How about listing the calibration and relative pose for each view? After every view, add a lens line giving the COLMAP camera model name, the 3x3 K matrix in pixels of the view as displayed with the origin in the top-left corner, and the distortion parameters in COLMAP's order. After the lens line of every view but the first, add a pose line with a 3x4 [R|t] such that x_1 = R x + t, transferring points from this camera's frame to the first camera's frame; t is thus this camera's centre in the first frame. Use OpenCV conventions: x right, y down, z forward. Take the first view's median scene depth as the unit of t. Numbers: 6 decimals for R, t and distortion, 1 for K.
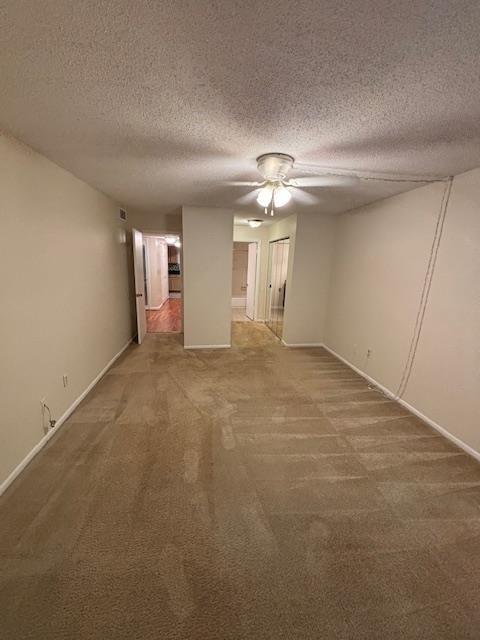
lens RADIAL K [[254.4, 0, 240.6], [0, 254.4, 316.6], [0, 0, 1]] dist [0.000386, -0.000411]
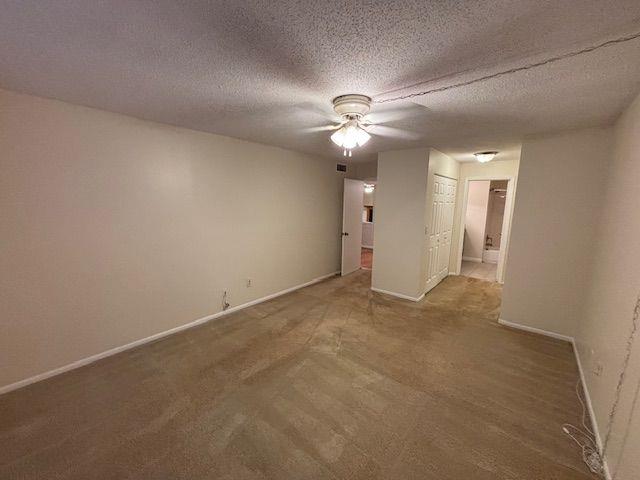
lens RADIAL K [[254.4, 0, 318.0], [0, 254.4, 237.6], [0, 0, 1]] dist [0.000386, -0.000411]
pose [[0.668269, 0.088973, -0.738580, 0.394586], [-0.159011, 0.986961, -0.024980, -0.020913], [0.726727, 0.134136, 0.673703, 0.151701]]
